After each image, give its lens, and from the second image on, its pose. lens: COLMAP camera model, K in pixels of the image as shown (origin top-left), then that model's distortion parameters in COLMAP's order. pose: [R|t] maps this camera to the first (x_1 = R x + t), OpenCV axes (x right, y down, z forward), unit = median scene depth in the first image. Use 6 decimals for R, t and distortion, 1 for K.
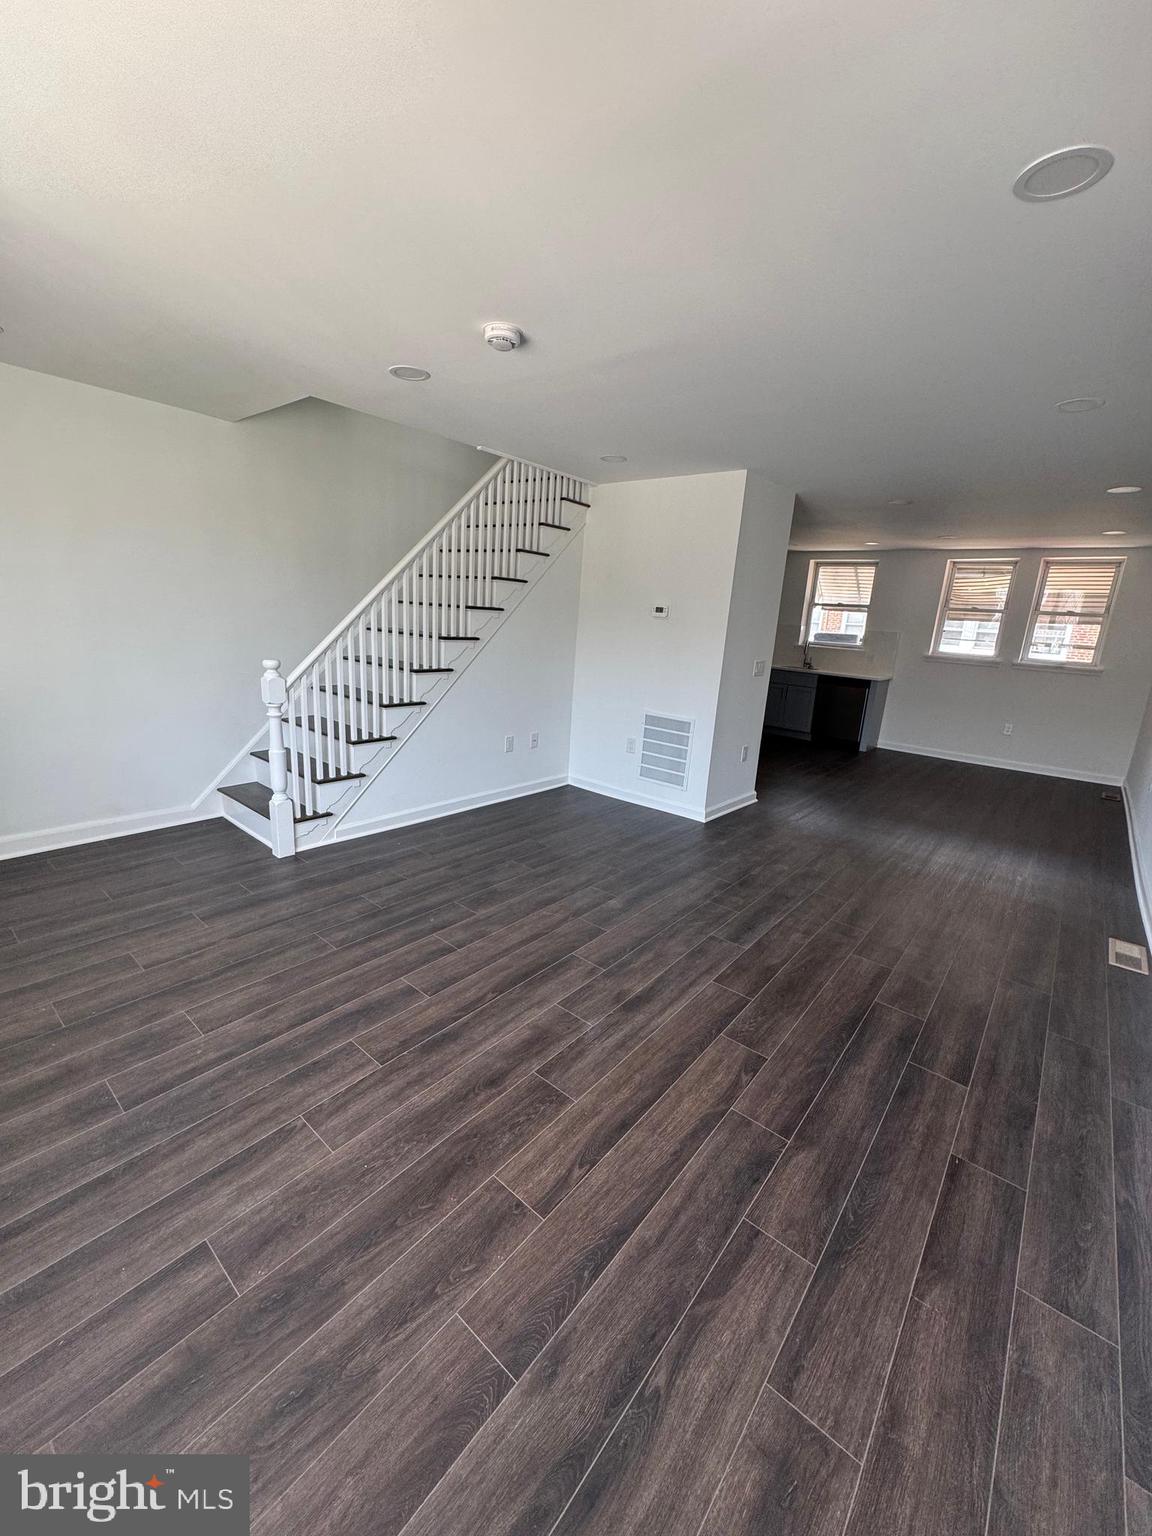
lens RADIAL K [[620.7, 0, 563.7], [0, 620.7, 767.2], [0, 0, 1]] dist [0.002569, 0.000132]
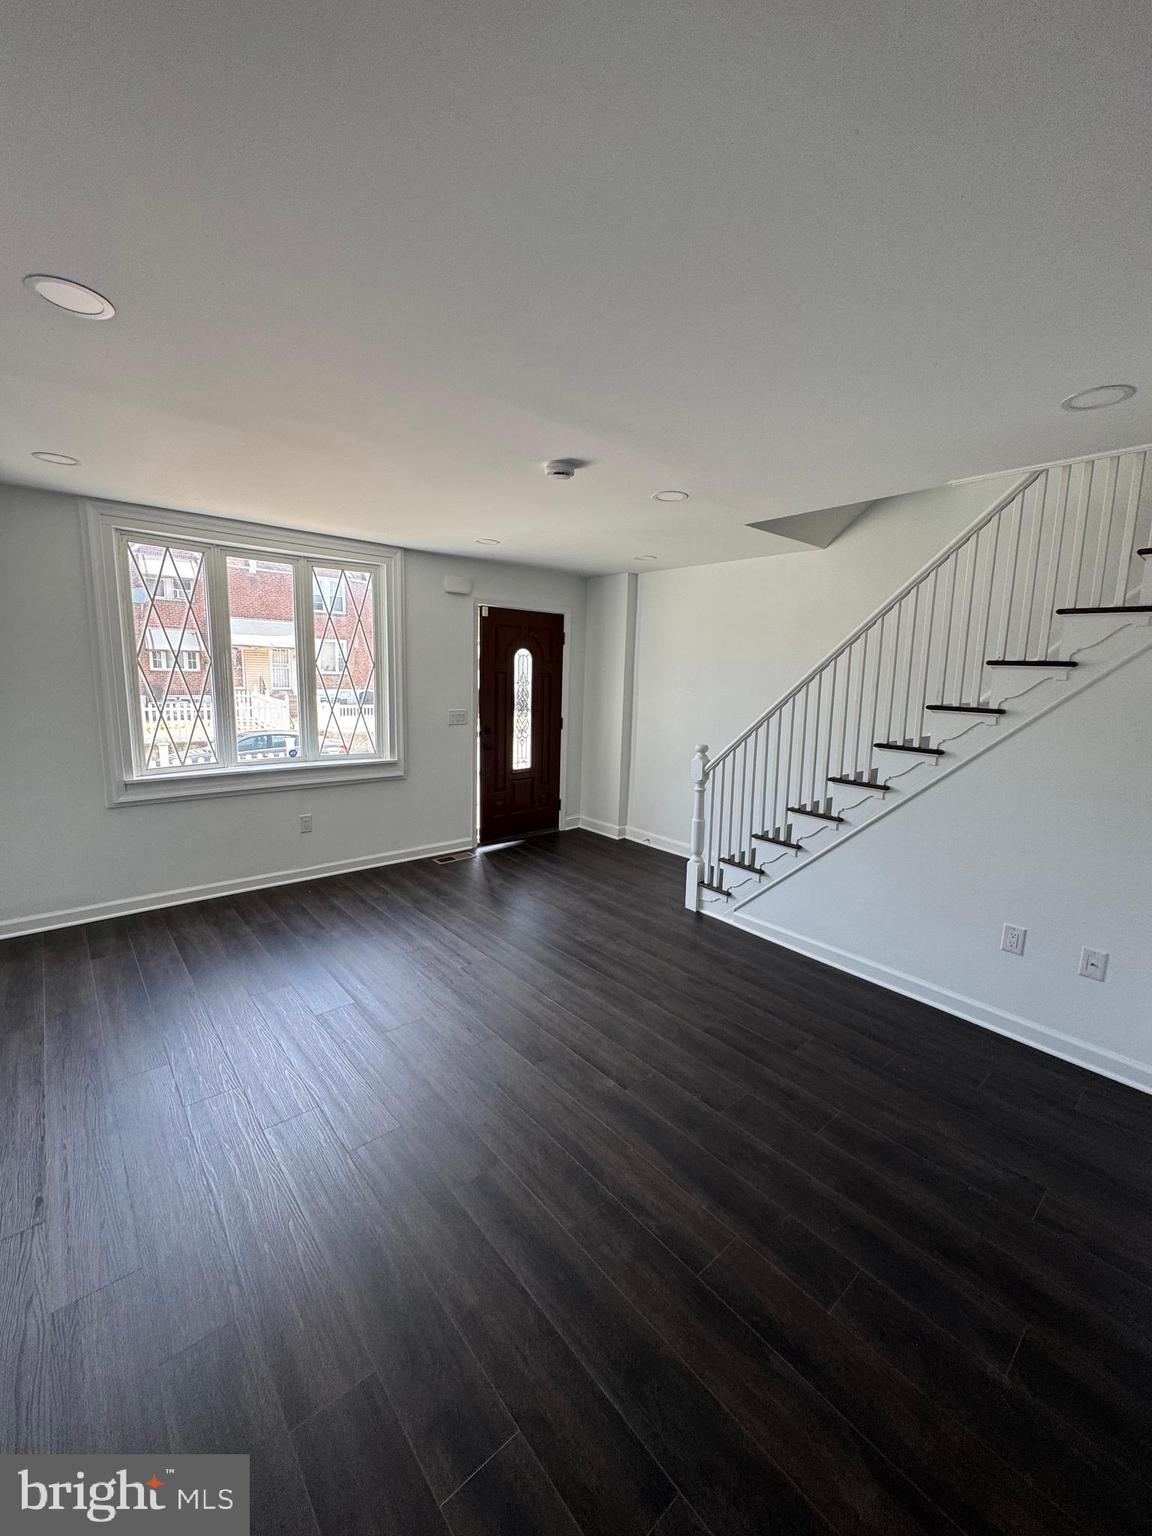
lens RADIAL K [[620.7, 0, 580.2], [0, 620.7, 763.2], [0, 0, 1]] dist [0.002569, 0.000132]
pose [[-0.156759, 0.084749, -0.983994, 0.691275], [-0.276277, 0.952773, 0.126073, -0.202904], [0.948208, 0.291618, -0.125942, 0.842186]]
